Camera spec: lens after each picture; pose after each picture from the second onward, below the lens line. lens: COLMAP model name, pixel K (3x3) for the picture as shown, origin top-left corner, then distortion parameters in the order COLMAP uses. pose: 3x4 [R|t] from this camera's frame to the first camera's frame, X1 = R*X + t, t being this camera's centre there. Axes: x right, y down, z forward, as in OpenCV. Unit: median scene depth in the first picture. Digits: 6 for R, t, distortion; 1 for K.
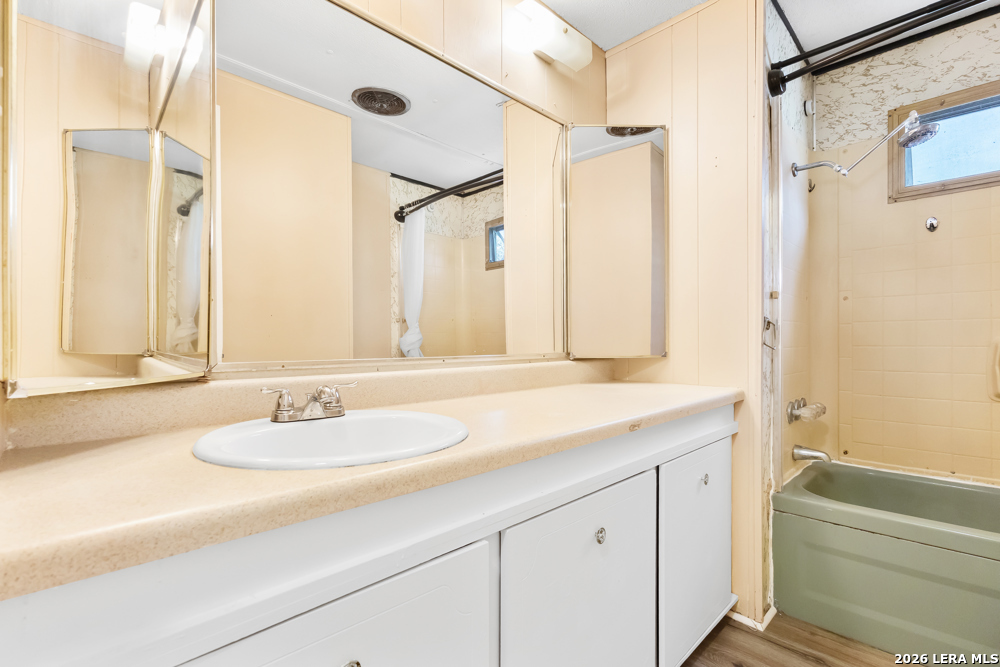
lens RADIAL K [[457.9, 0, 494.2], [0, 457.9, 338.0], [0, 0, 1]] dist [0.009654, -0.004508]
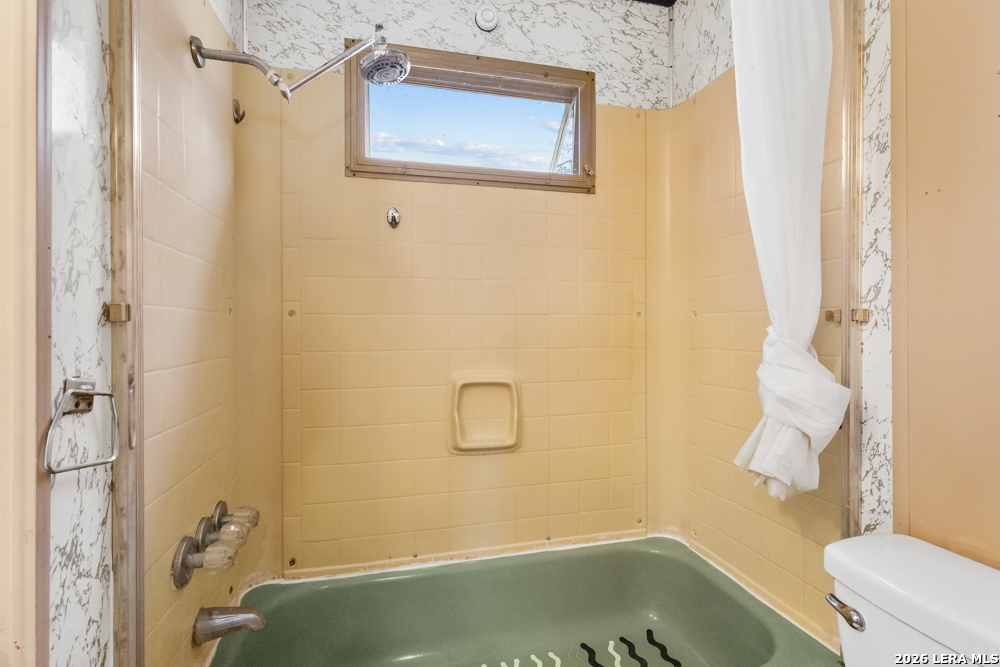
lens RADIAL K [[457.9, 0, 494.2], [0, 457.9, 338.0], [0, 0, 1]] dist [0.009654, -0.004508]
pose [[0.508166, -0.020402, 0.861018, 0.384552], [-0.008297, 0.999557, 0.028582, -0.075089], [-0.861219, -0.021668, 0.507771, 0.468192]]
